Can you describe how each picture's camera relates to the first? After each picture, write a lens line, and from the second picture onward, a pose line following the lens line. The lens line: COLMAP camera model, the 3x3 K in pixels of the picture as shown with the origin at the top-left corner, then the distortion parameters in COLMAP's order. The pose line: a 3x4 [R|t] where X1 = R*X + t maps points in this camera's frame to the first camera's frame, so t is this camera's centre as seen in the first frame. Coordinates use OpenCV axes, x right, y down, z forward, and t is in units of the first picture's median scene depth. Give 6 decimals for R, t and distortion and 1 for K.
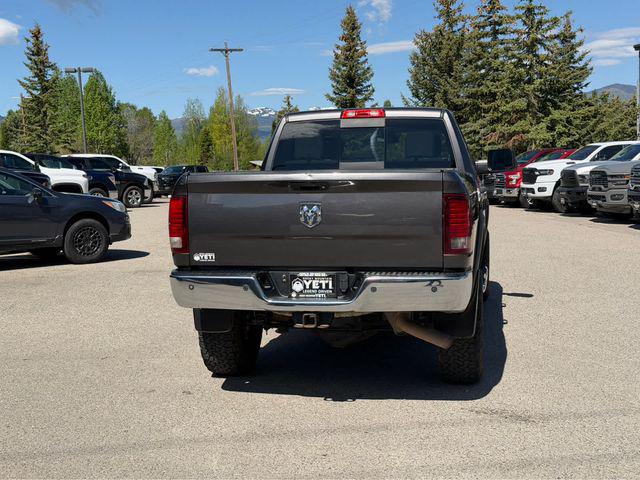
lens RADIAL K [[887.5, 0, 324.2], [0, 887.5, 241.5], [0, 0, 1]] dist [0.136815, -0.061038]
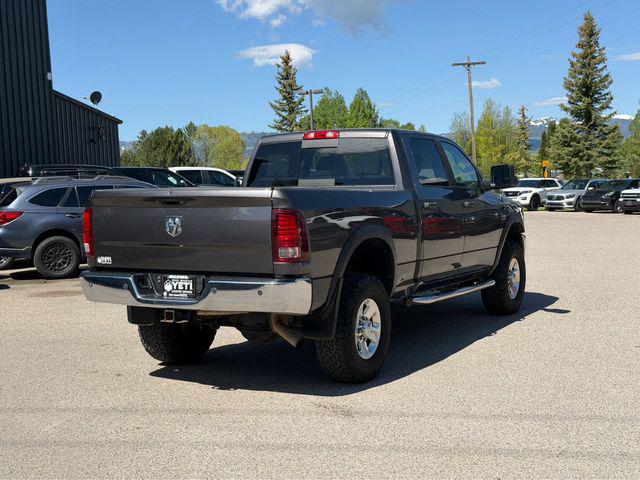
lens RADIAL K [[887.5, 0, 324.2], [0, 887.5, 241.5], [0, 0, 1]] dist [0.136815, -0.061038]
pose [[0.951966, 0.017130, -0.305726, 0.119405], [-0.021452, 0.999712, -0.010784, -0.000203], [0.305453, 0.016825, 0.952059, -0.012463]]
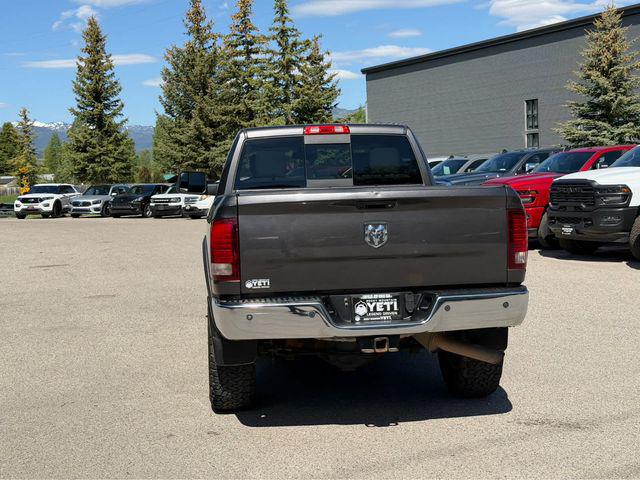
lens RADIAL K [[887.5, 0, 324.2], [0, 887.5, 241.5], [0, 0, 1]] dist [0.136815, -0.061038]
pose [[0.950702, -0.034644, 0.308165, -0.082072], [0.040345, 0.999112, -0.012145, -0.002899], [-0.307471, 0.023979, 0.951255, 0.023122]]
